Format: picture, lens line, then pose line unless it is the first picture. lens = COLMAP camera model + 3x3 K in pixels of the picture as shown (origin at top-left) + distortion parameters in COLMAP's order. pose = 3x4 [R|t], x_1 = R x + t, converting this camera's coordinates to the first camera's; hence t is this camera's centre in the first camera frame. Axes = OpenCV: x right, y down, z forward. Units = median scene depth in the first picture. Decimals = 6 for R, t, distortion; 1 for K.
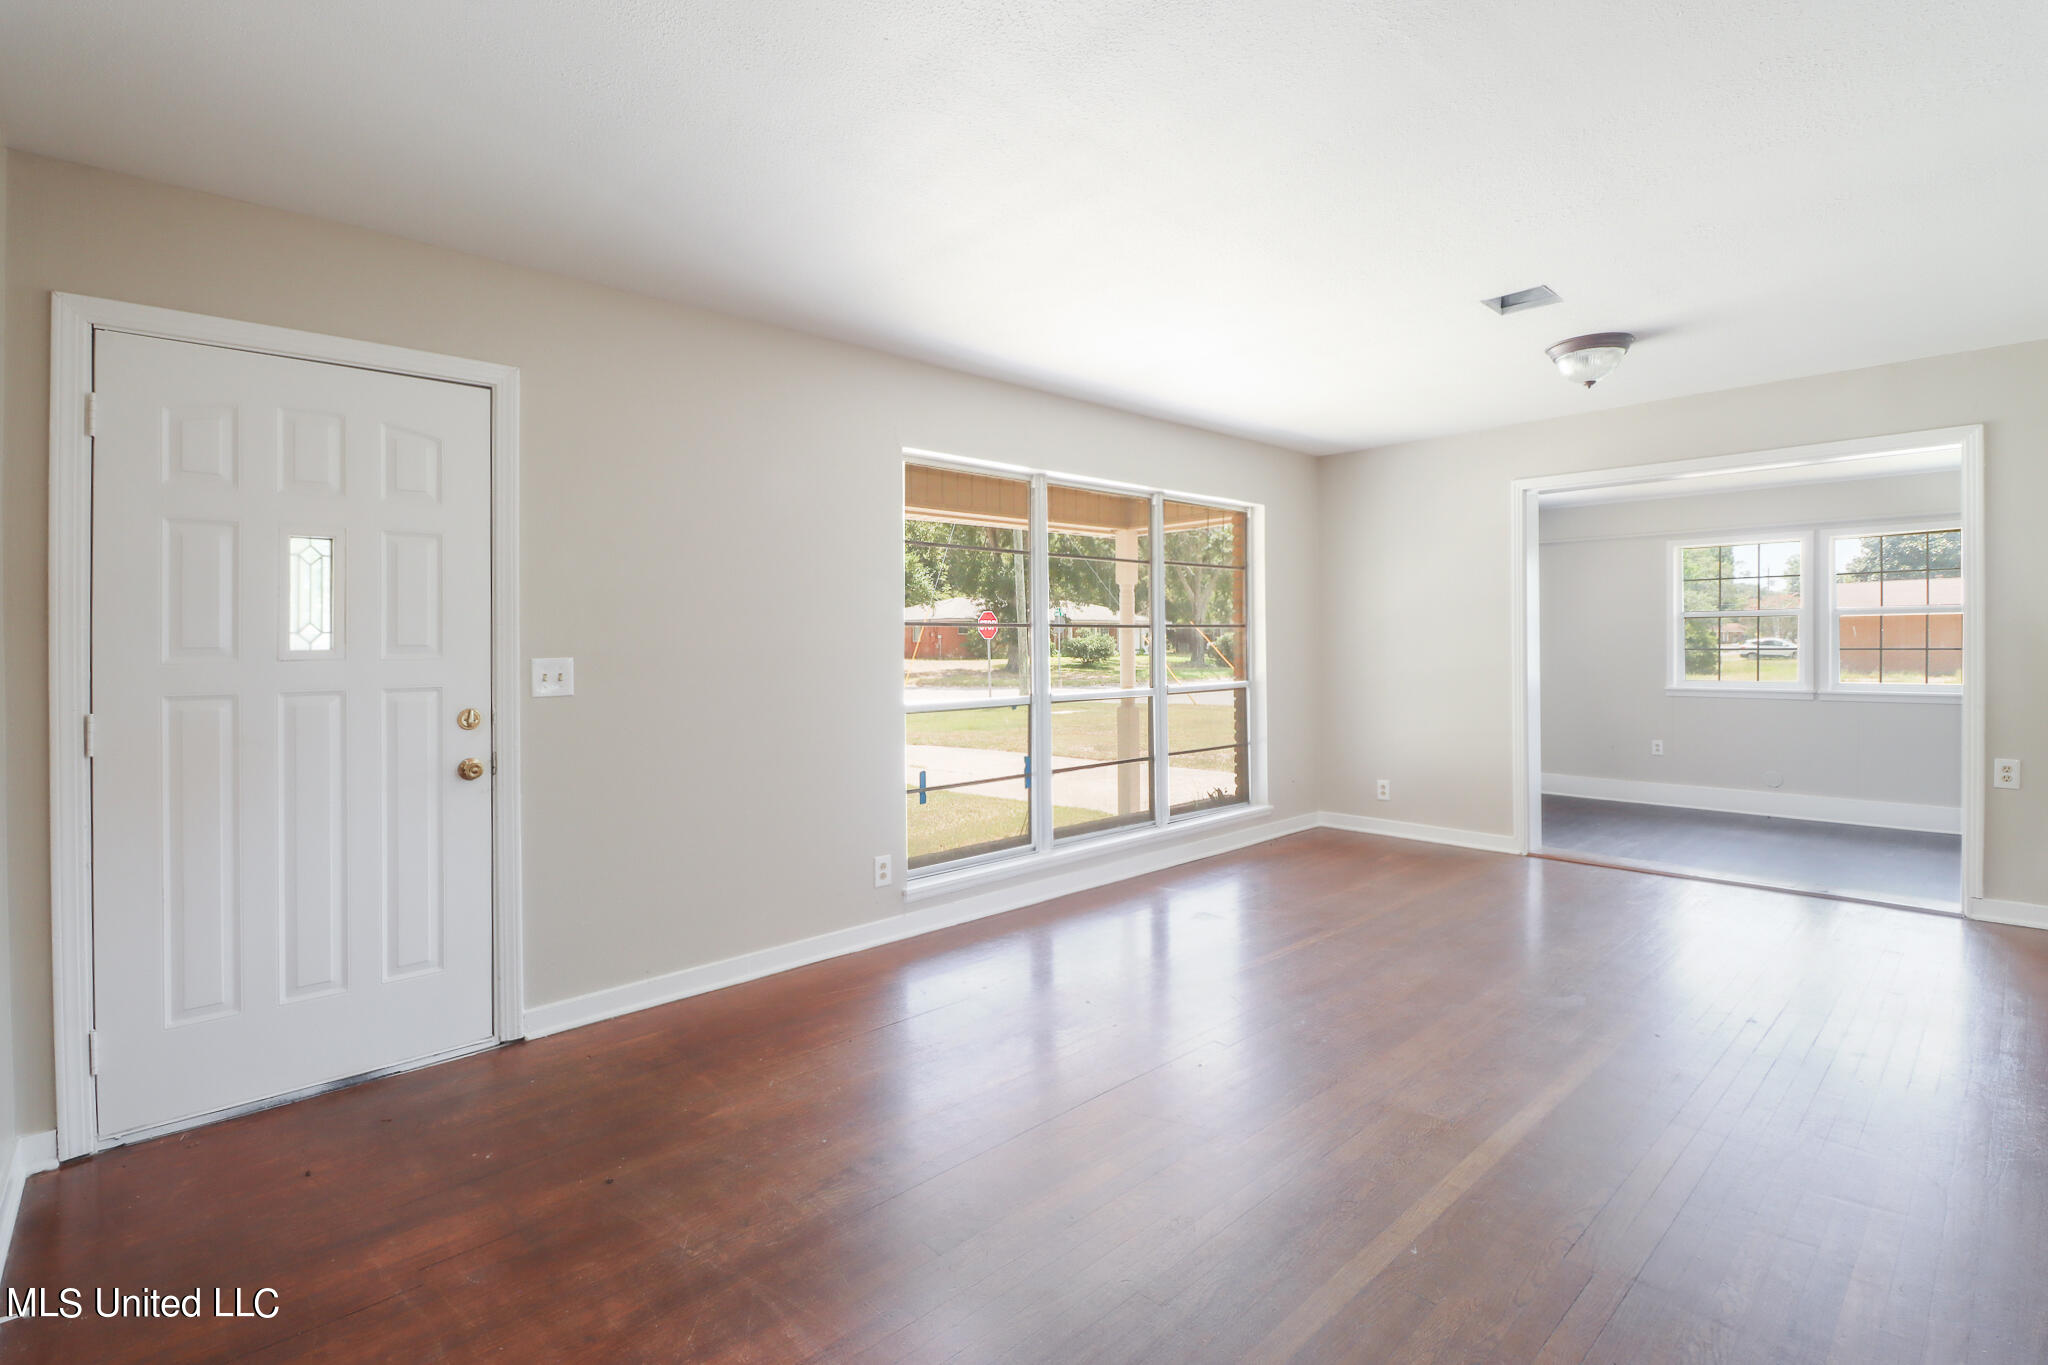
lens RADIAL K [[955.0, 0, 1025.5], [0, 955.0, 668.8], [0, 0, 1]] dist [-0.002421, 0.000084]
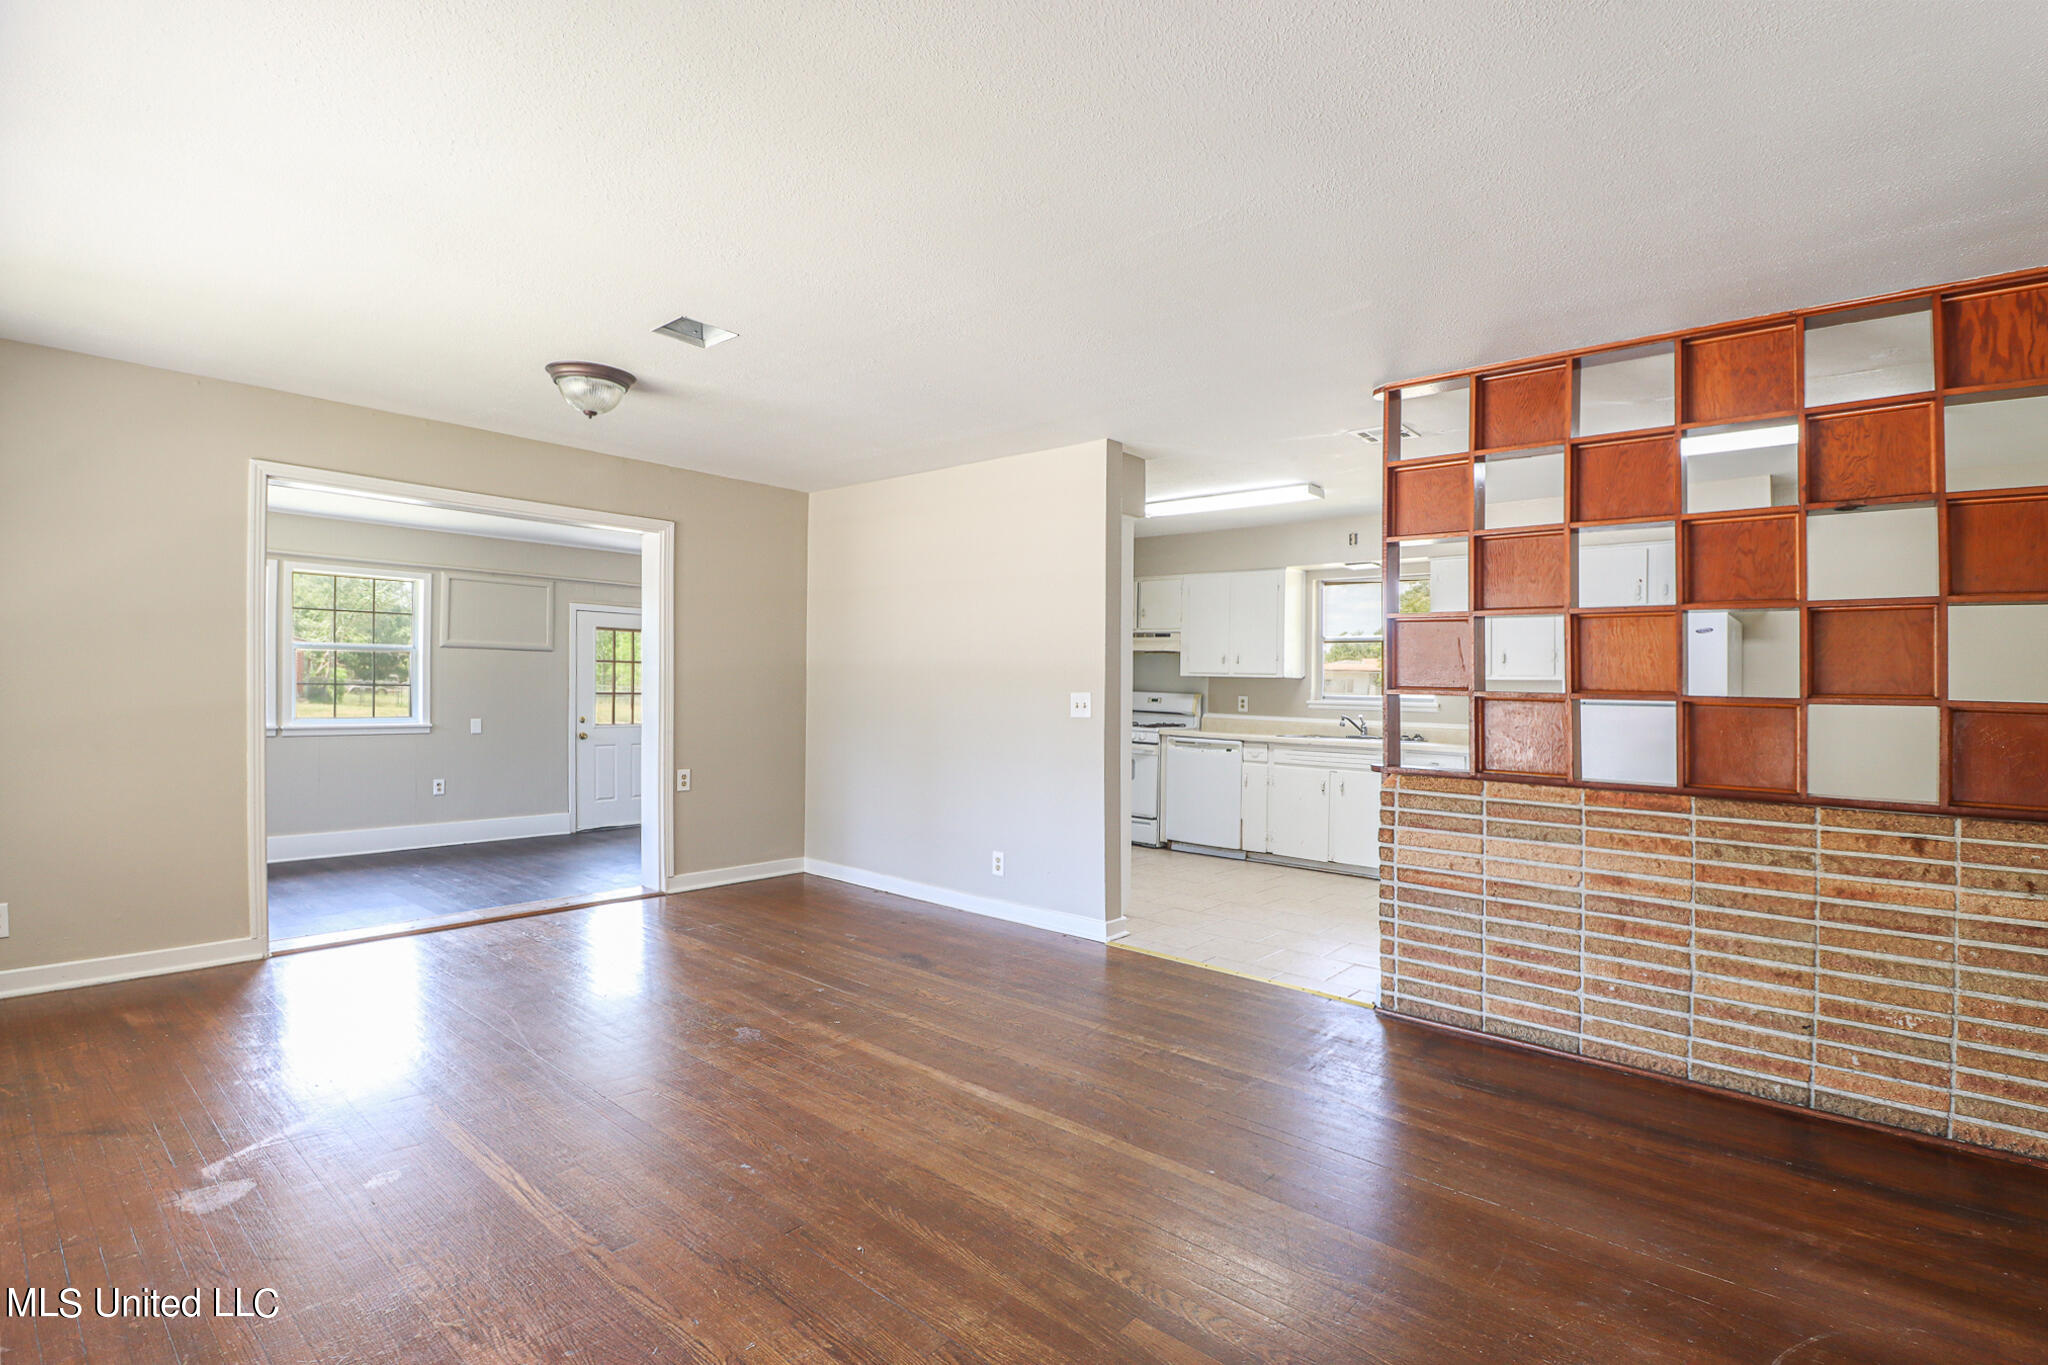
lens RADIAL K [[955.0, 0, 1021.4], [0, 955.0, 680.2], [0, 0, 1]] dist [-0.002421, 0.000084]
pose [[-0.065371, 0.016802, 0.997720, -0.405108], [0.002764, 0.999857, -0.016657, -0.011106], [-0.997857, 0.001669, -0.065408, 0.637173]]
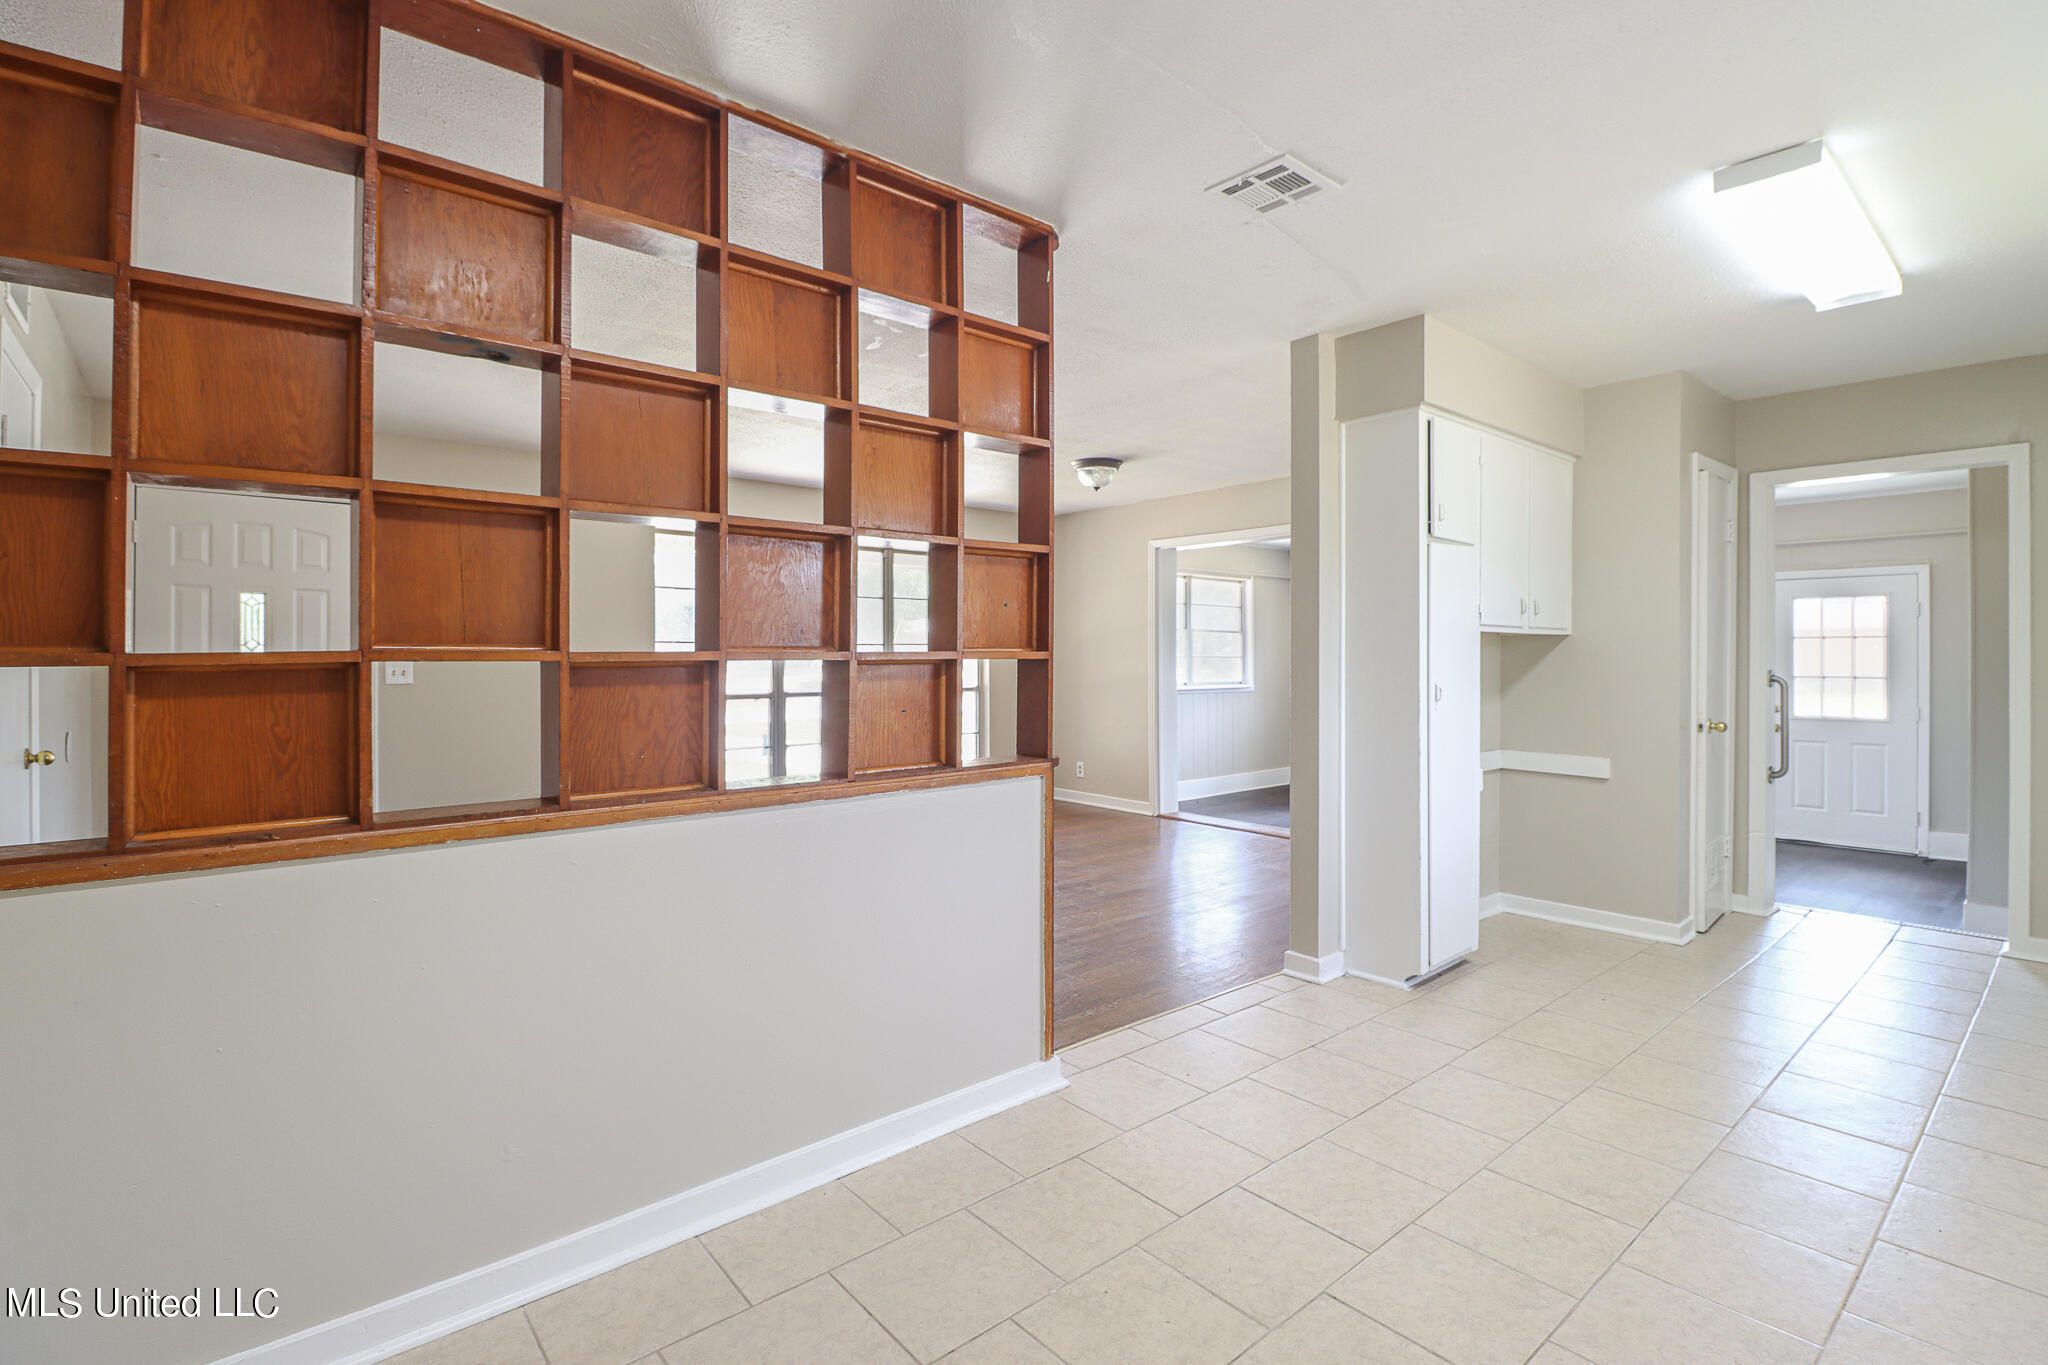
lens RADIAL K [[955.0, 0, 1019.3], [0, 955.0, 675.8], [0, 0, 1]] dist [-0.002421, 0.000084]
pose [[0.999481, 0.012707, -0.029609, 0.522214], [-0.012927, 0.999890, -0.007245, 0.009708], [0.029514, 0.007624, 0.999535, -0.524320]]
